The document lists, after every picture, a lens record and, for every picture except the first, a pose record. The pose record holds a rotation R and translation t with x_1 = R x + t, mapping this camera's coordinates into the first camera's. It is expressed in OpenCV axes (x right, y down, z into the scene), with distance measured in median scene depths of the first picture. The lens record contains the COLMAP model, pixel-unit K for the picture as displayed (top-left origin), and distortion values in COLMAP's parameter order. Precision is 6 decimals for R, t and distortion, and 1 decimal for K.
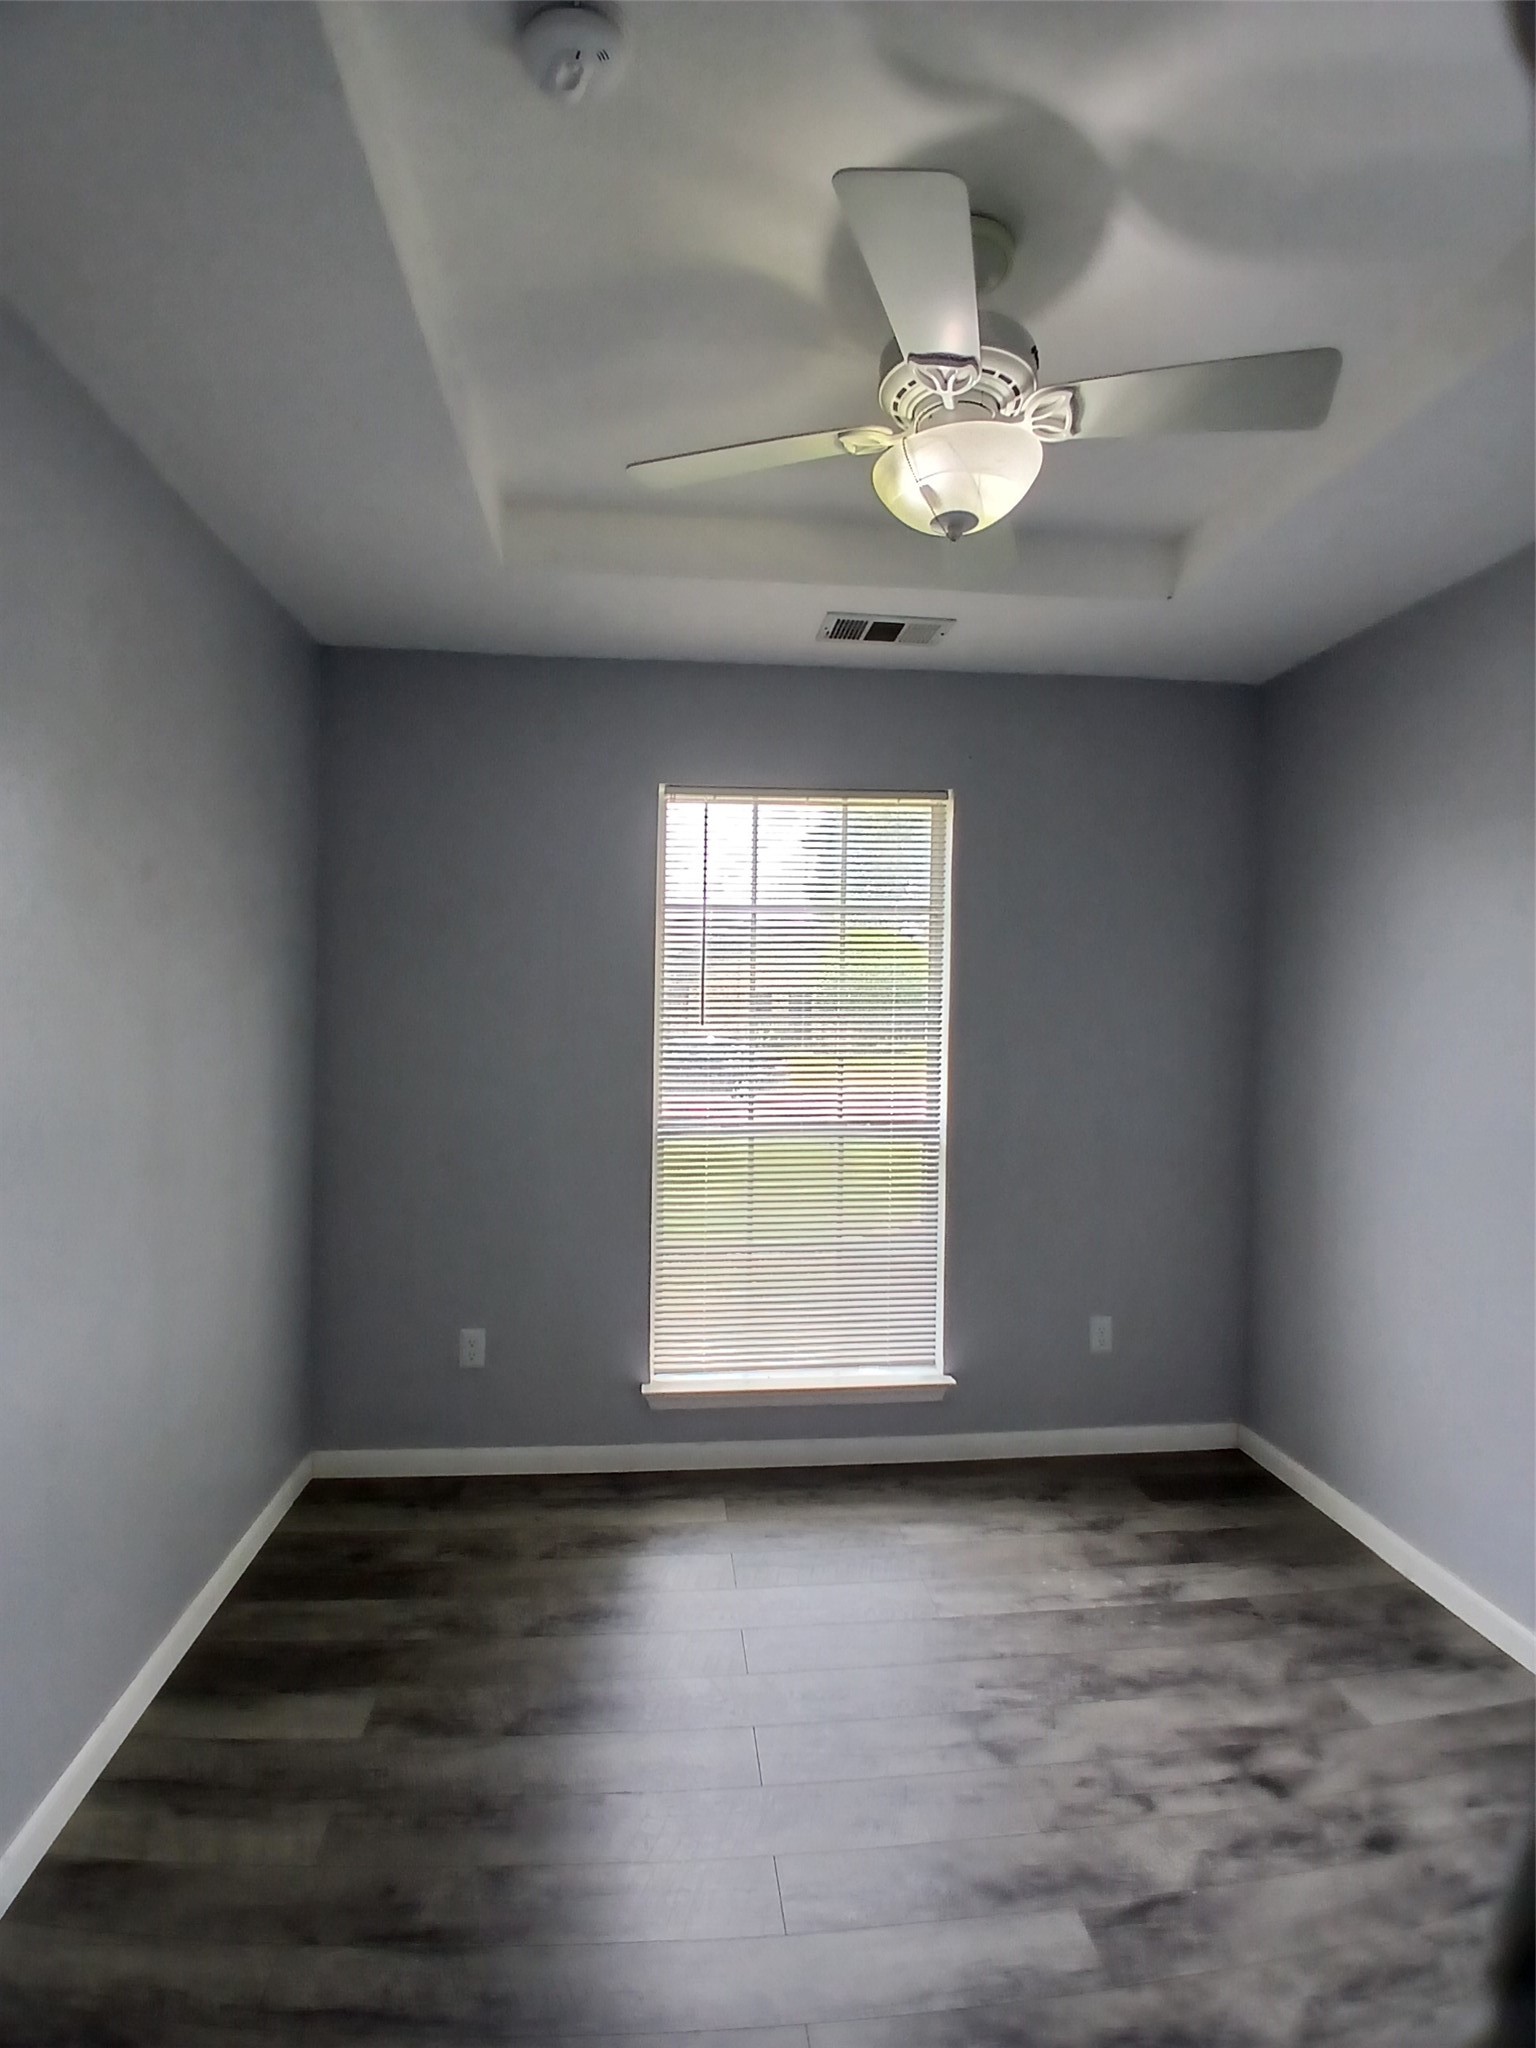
lens RADIAL K [[1029.4, 0, 750.6], [0, 1029.4, 1014.6], [0, 0, 1]] dist [-0.000859, -0.038681]
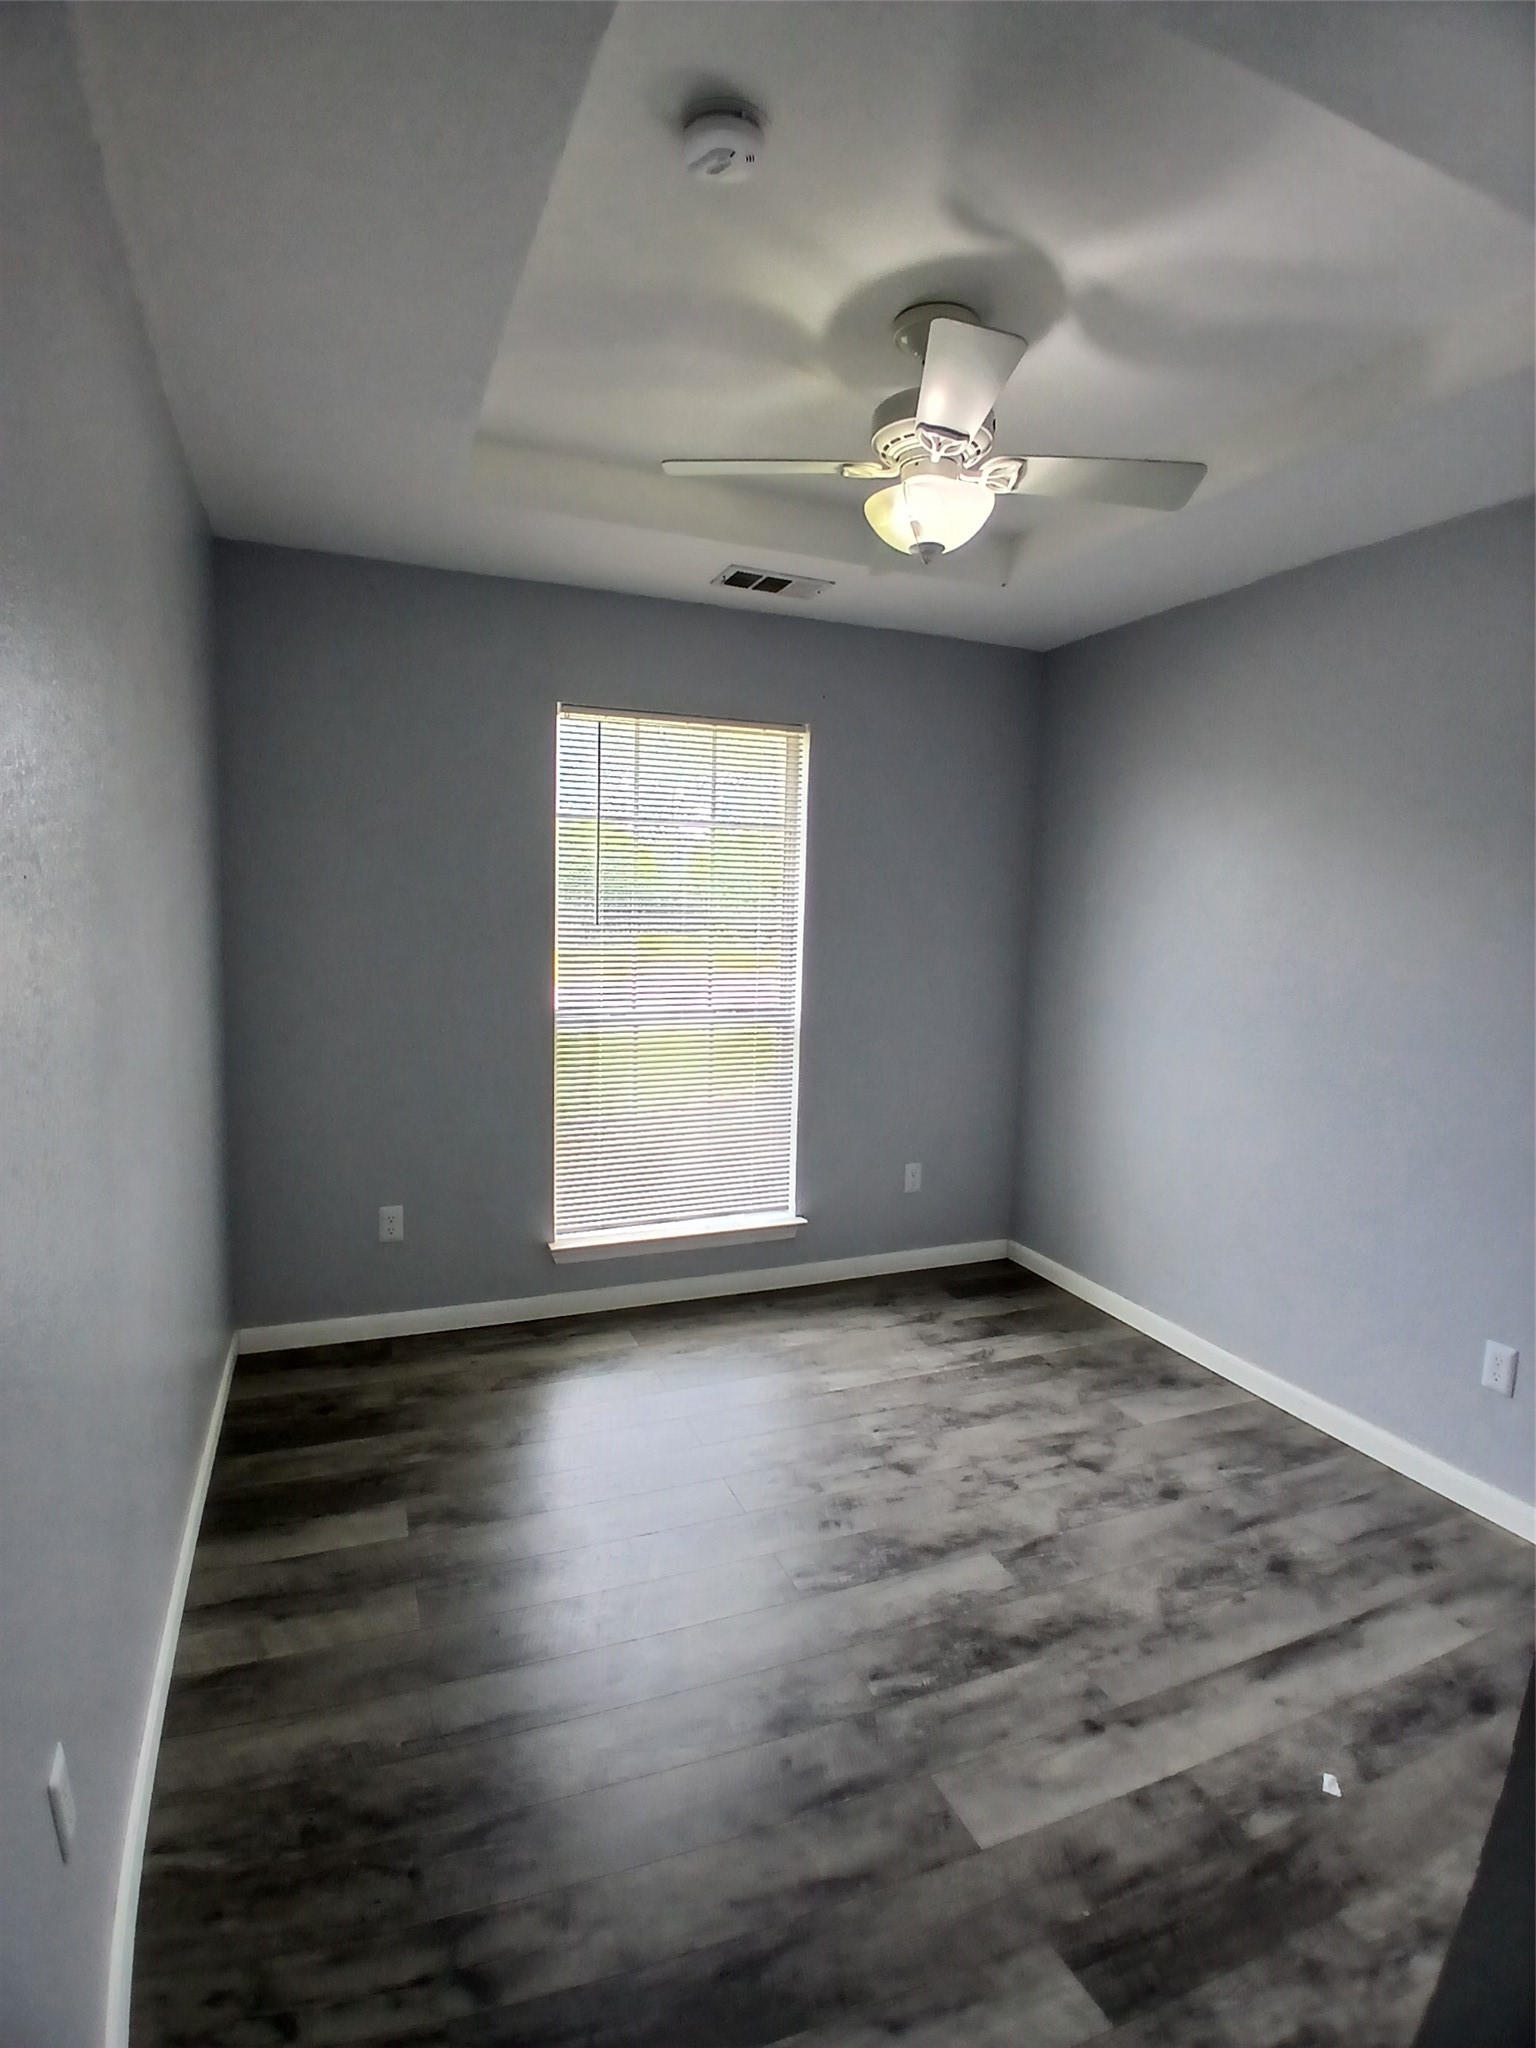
lens RADIAL K [[1029.4, 0, 751.5], [0, 1029.4, 1003.1], [0, 0, 1]] dist [-0.000859, -0.038681]
pose [[0.958972, -0.014159, 0.283148, -0.238001], [-0.013038, 0.995493, 0.093937, -0.016154], [-0.283202, -0.093775, 0.954465, -0.141076]]
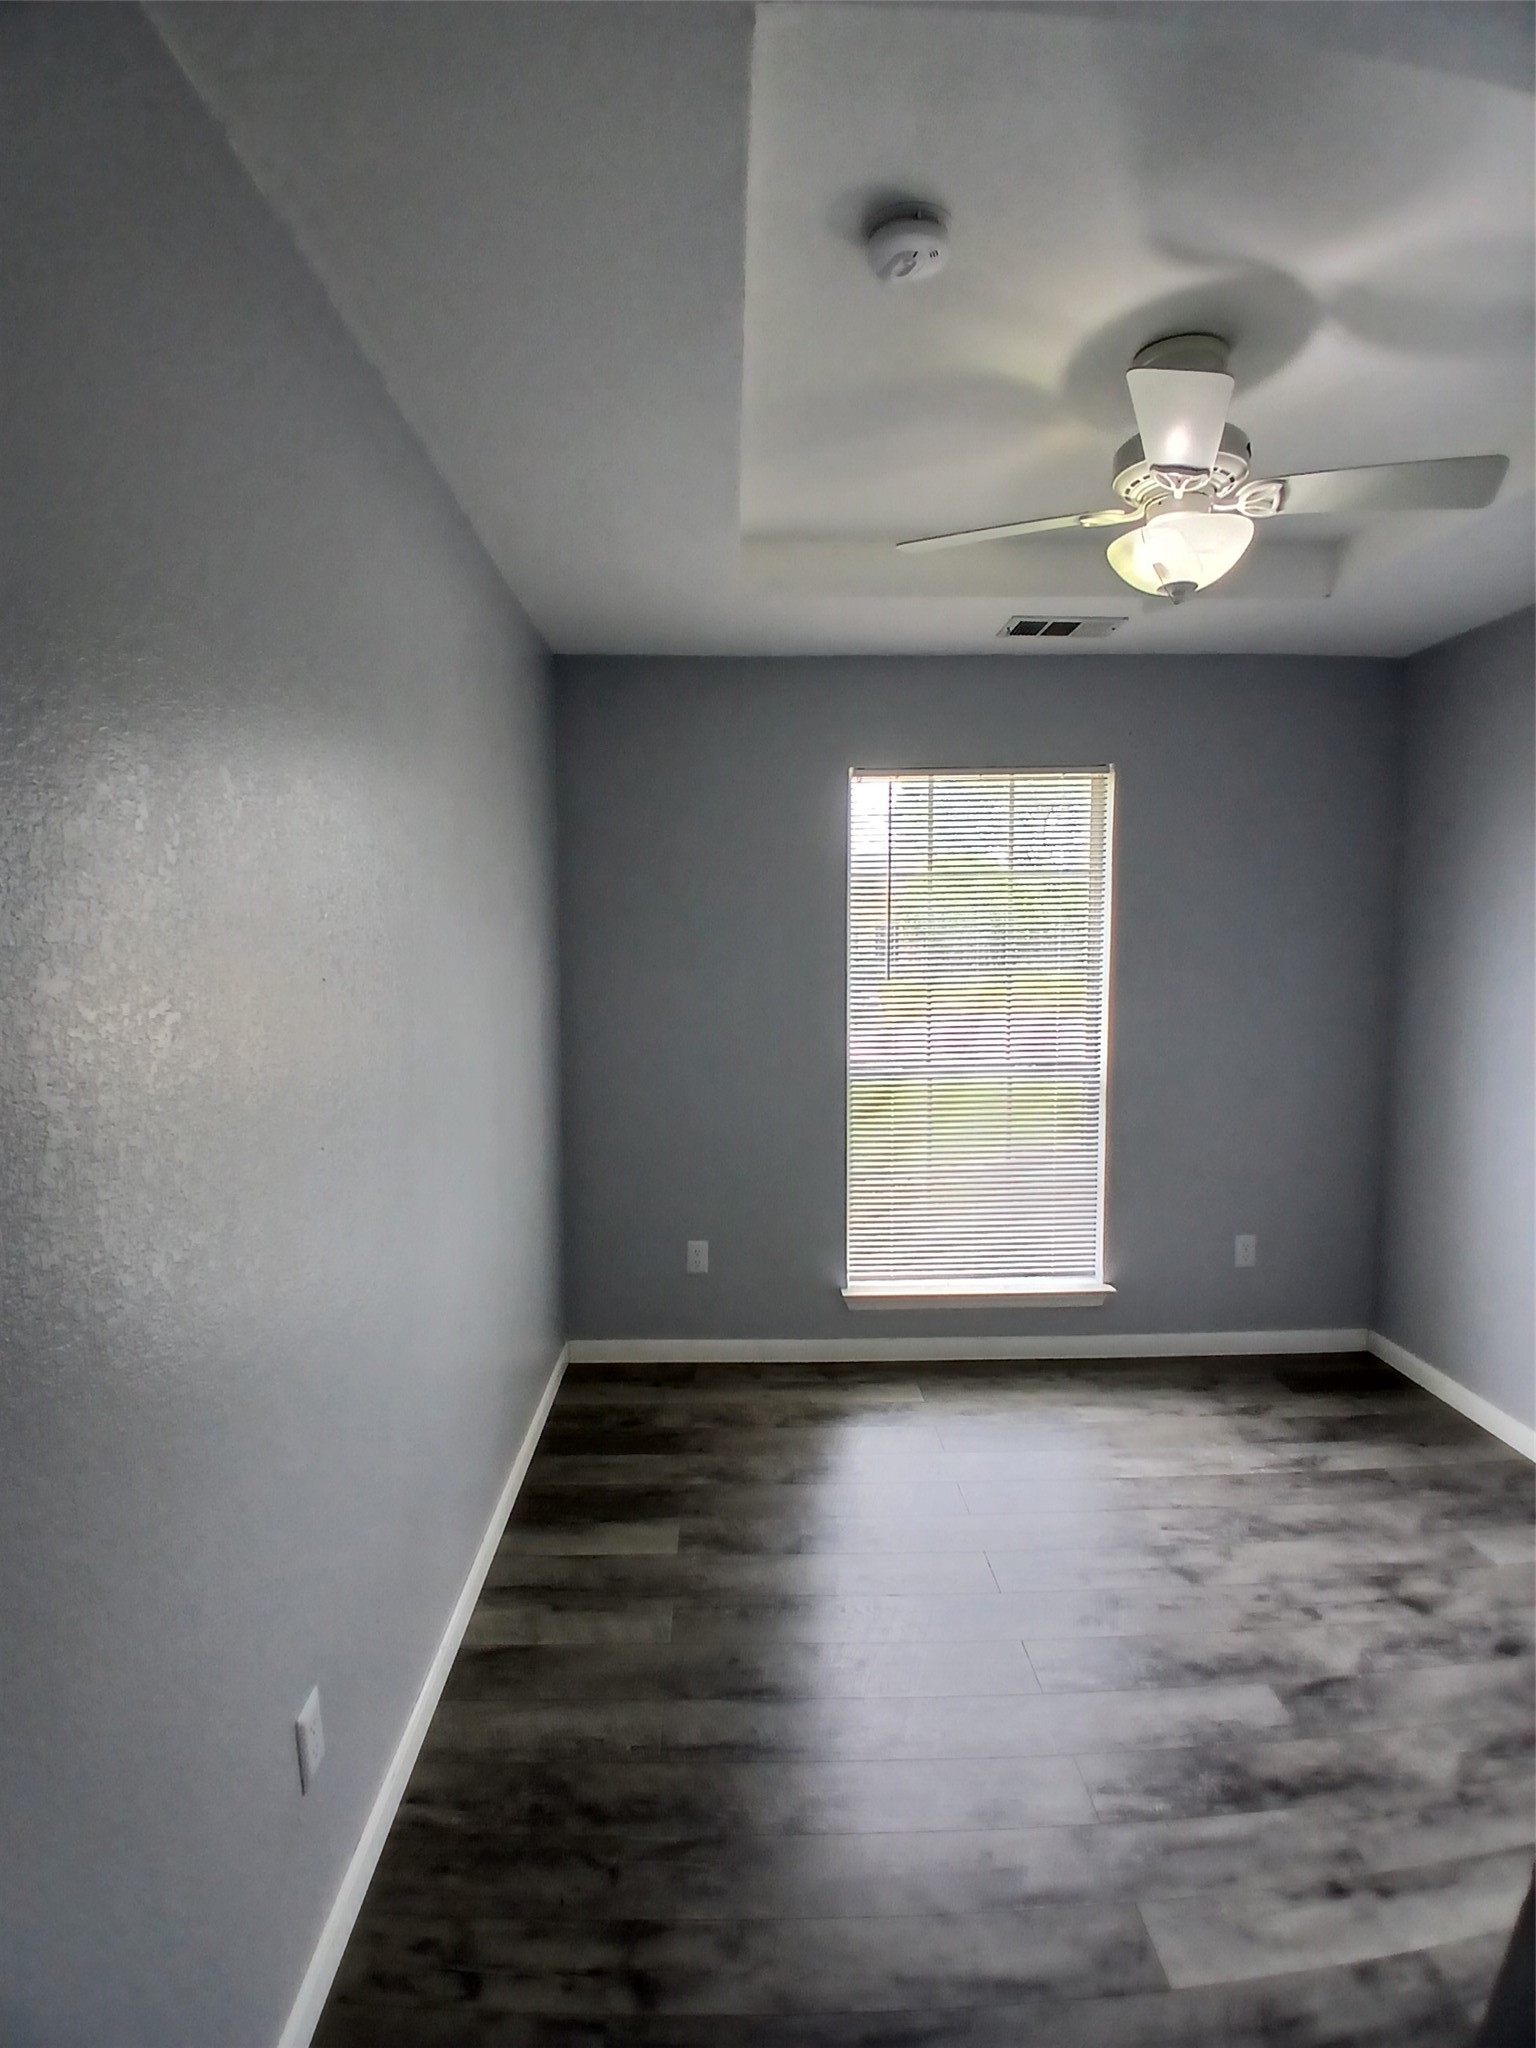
lens RADIAL K [[1029.4, 0, 749.4], [0, 1029.4, 1001.8], [0, 0, 1]] dist [-0.000859, -0.038681]
pose [[0.997129, -0.009180, -0.075168, -0.135920], [0.013580, 0.998210, 0.058236, -0.040015], [0.074499, -0.059090, 0.995469, -0.173115]]
